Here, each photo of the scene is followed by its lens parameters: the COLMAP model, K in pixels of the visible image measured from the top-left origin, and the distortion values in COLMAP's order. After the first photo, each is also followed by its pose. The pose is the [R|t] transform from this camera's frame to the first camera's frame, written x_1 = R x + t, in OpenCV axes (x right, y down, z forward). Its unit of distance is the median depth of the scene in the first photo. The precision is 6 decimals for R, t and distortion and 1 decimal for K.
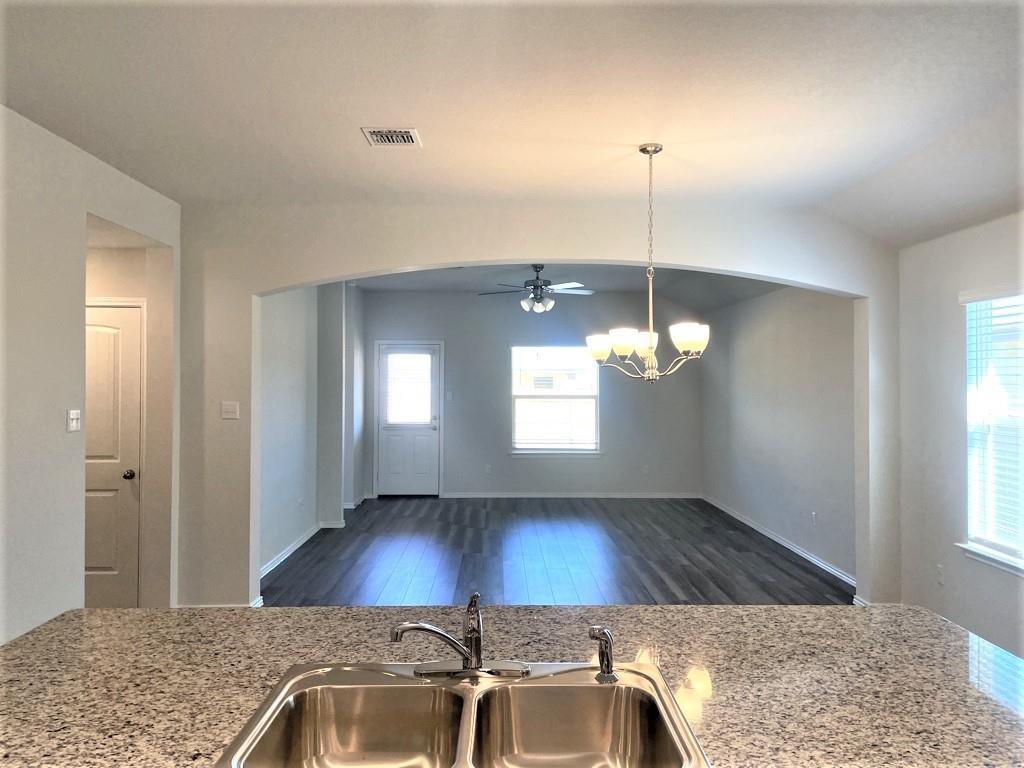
lens RADIAL K [[778.7, 0, 513.2], [0, 778.7, 371.2], [0, 0, 1]] dist [0.088727, -0.121931]
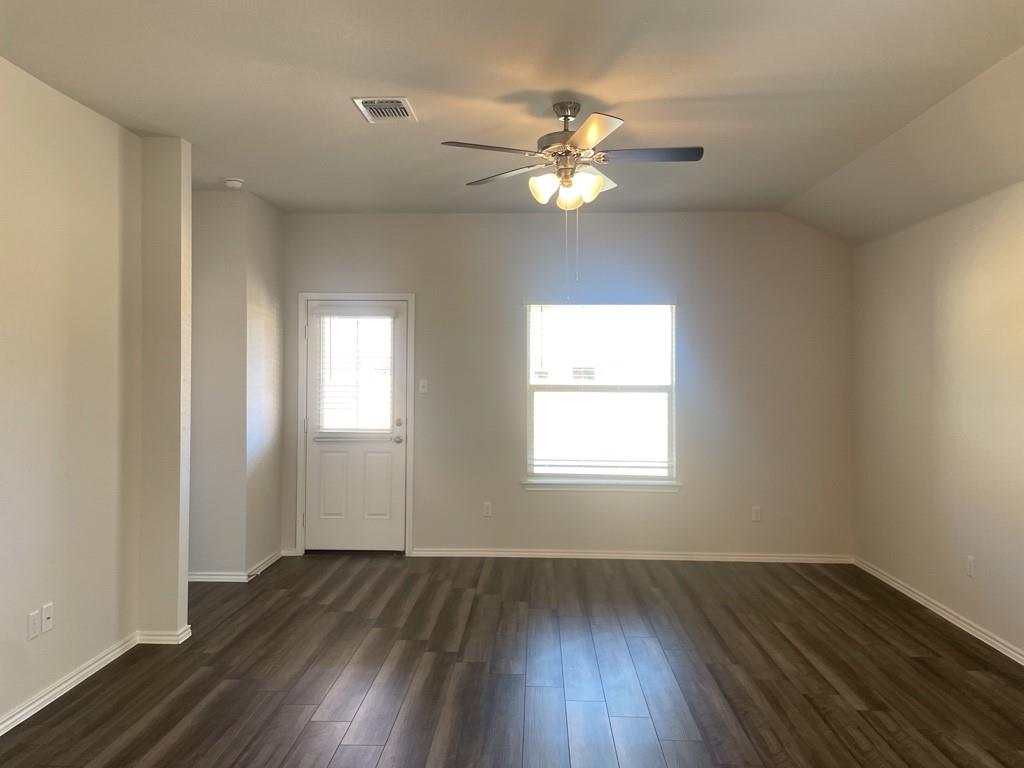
lens RADIAL K [[778.7, 0, 513.2], [0, 778.7, 371.2], [0, 0, 1]] dist [0.088727, -0.121931]
pose [[0.998677, 0.002280, -0.051378, 0.091099], [-0.001869, 0.999966, 0.008055, 0.076122], [0.051395, -0.007948, 0.998647, 2.005042]]
